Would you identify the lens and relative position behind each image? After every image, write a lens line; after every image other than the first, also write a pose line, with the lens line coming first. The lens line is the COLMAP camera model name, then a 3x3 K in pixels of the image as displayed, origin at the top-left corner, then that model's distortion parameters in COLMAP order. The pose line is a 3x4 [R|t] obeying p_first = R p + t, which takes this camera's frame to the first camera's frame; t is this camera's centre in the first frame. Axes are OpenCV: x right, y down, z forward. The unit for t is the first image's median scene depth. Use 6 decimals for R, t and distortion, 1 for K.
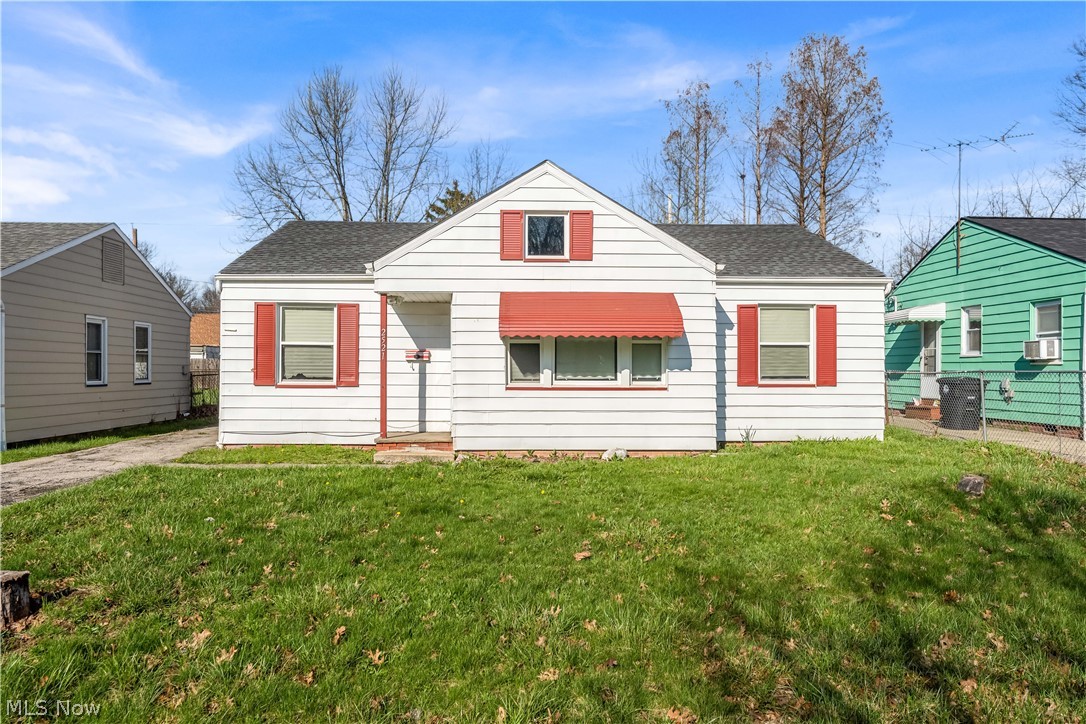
lens RADIAL K [[739.1, 0, 546.6], [0, 739.1, 355.1], [0, 0, 1]] dist [-0.002268, 0.001656]
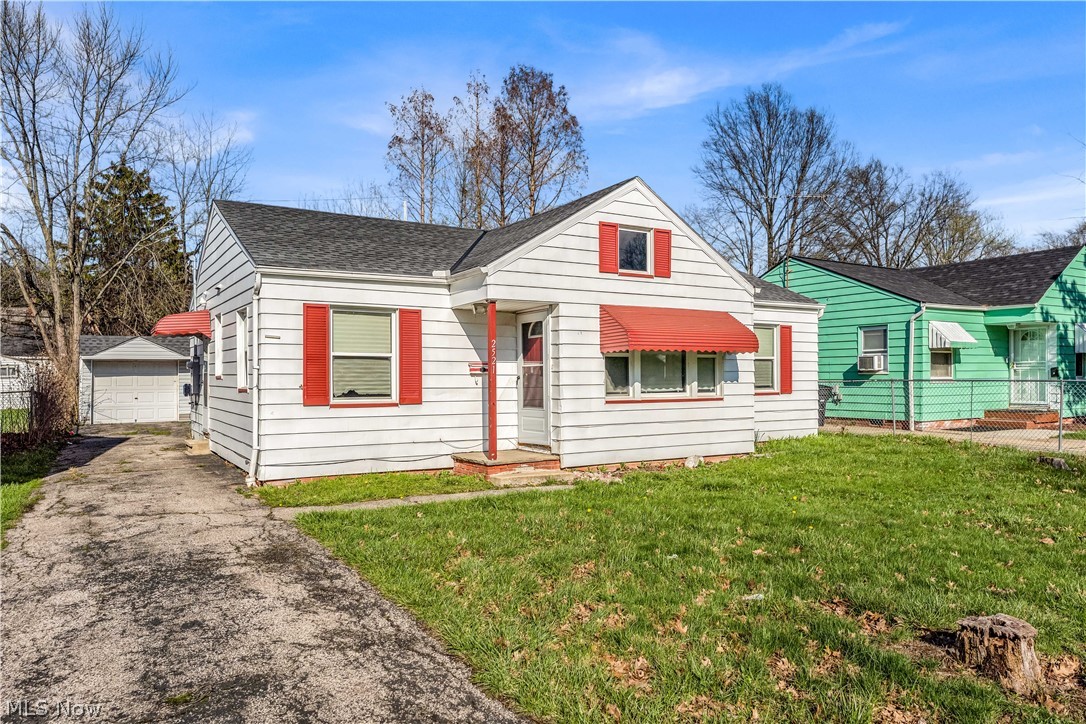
lens RADIAL K [[739.1, 0, 549.0], [0, 739.1, 372.7], [0, 0, 1]] dist [-0.002268, 0.001656]
pose [[0.868164, -0.004030, 0.496262, -0.603360], [-0.002697, 0.999914, 0.012838, -0.006908], [-0.496271, -0.012484, 0.868078, 0.173458]]
